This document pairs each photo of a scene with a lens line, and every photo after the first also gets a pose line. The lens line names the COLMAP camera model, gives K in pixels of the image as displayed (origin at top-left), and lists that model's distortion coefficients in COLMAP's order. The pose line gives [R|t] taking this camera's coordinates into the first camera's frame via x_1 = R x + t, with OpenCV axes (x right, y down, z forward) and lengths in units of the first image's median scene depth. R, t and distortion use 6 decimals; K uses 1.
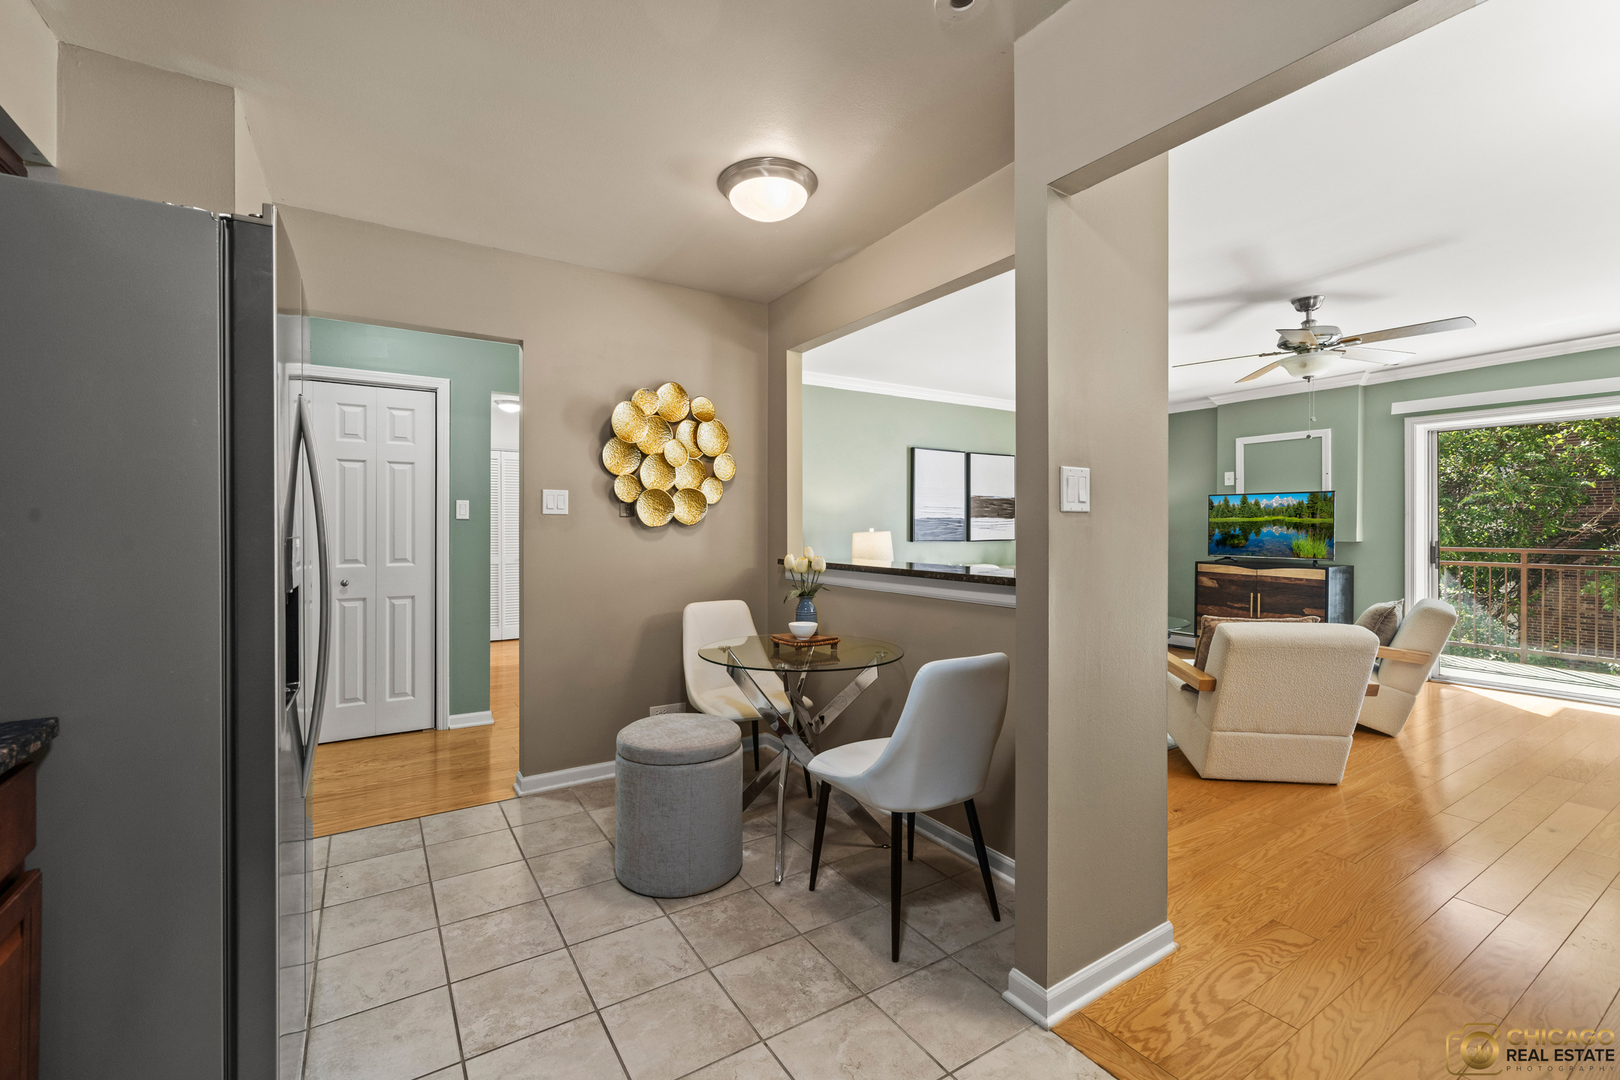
lens RADIAL K [[693.3, 0, 808.5], [0, 693.3, 528.1], [0, 0, 1]] dist [0.015108, -0.000421]
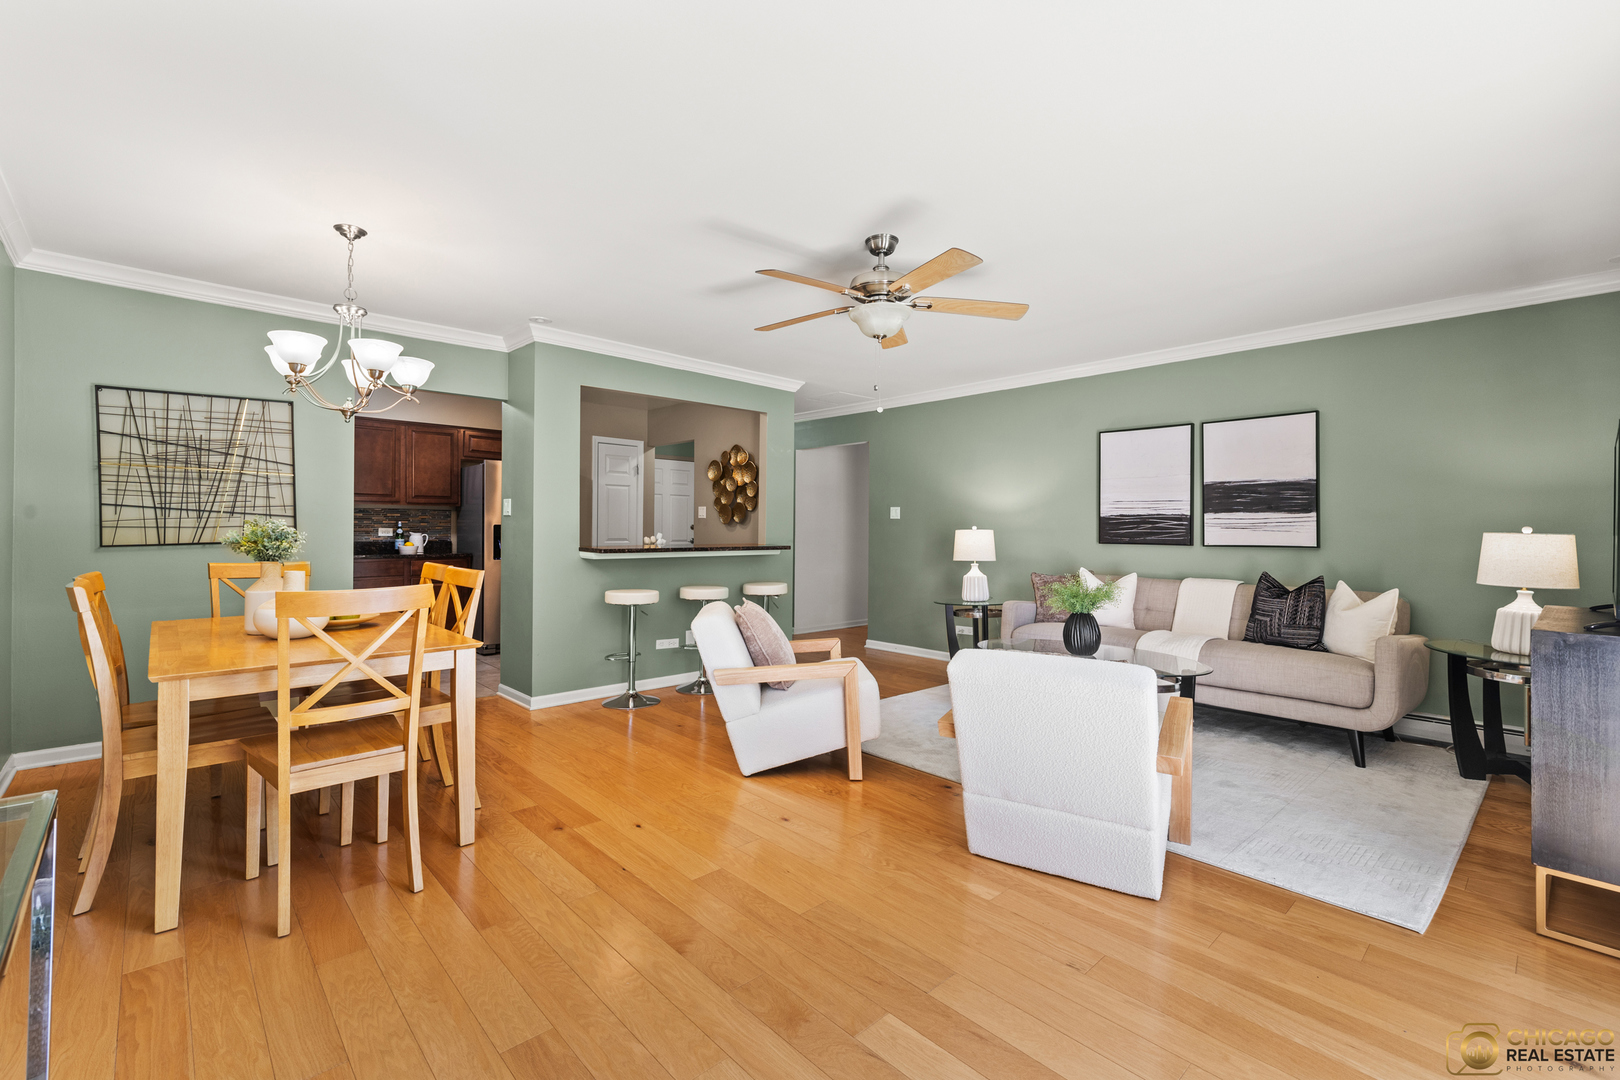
lens RADIAL K [[693.3, 0, 813.8], [0, 693.3, 528.1], [0, 0, 1]] dist [0.015108, -0.000421]
pose [[0.150363, 0.001052, -0.988630, 0.954332], [-0.005672, 0.999984, 0.000201, 0.002942], [0.988615, 0.005577, 0.150366, 0.539429]]
